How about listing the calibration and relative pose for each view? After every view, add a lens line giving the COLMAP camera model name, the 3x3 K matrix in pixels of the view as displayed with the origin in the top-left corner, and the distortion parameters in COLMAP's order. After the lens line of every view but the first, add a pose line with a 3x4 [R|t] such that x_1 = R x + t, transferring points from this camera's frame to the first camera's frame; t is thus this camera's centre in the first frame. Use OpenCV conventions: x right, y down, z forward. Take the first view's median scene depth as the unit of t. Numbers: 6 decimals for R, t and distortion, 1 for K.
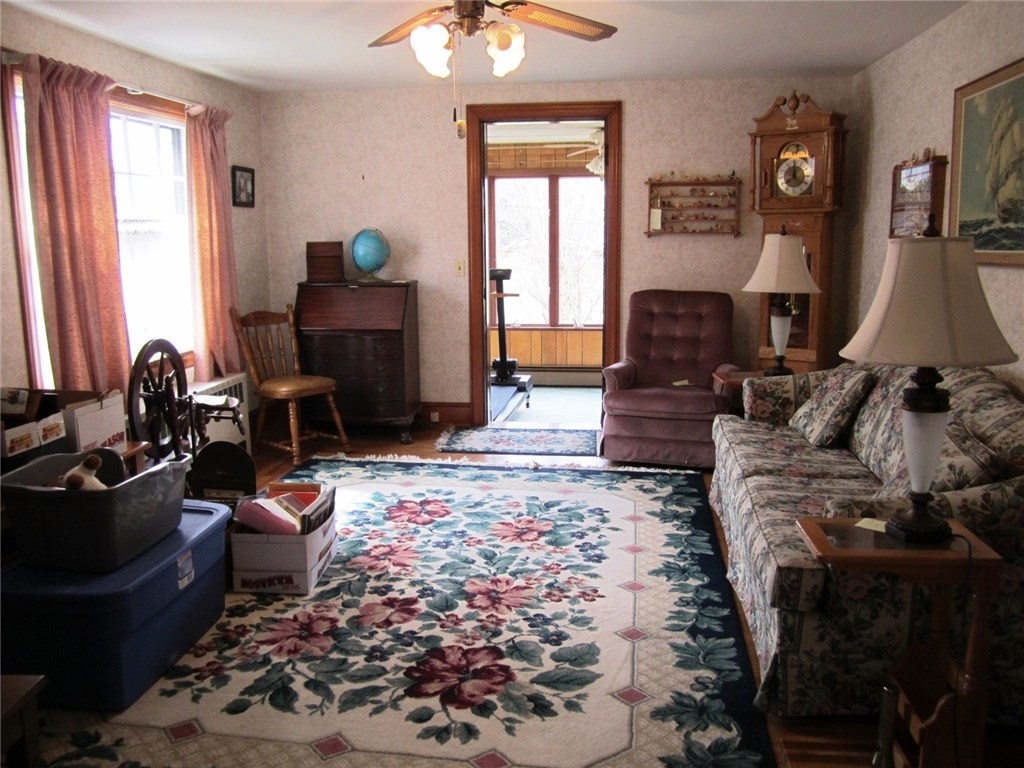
lens RADIAL K [[853.4, 0, 512.5], [0, 853.4, 384.8], [0, 0, 1]] dist [-0.050709, -0.016371]
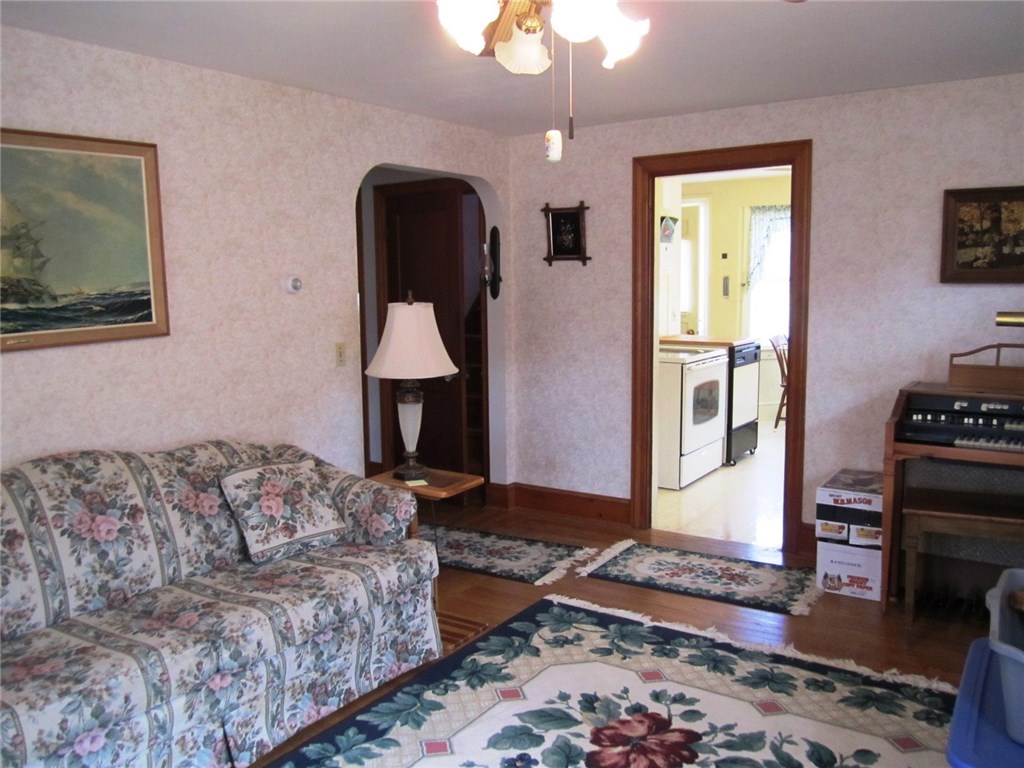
lens RADIAL K [[853.4, 0, 512.5], [0, 853.4, 385.2], [0, 0, 1]] dist [-0.050709, -0.016371]
pose [[-0.900517, -0.035253, 0.433390, -0.356852], [0.098120, 0.954525, 0.281522, -0.373247], [-0.423606, 0.296039, -0.856107, 1.881967]]
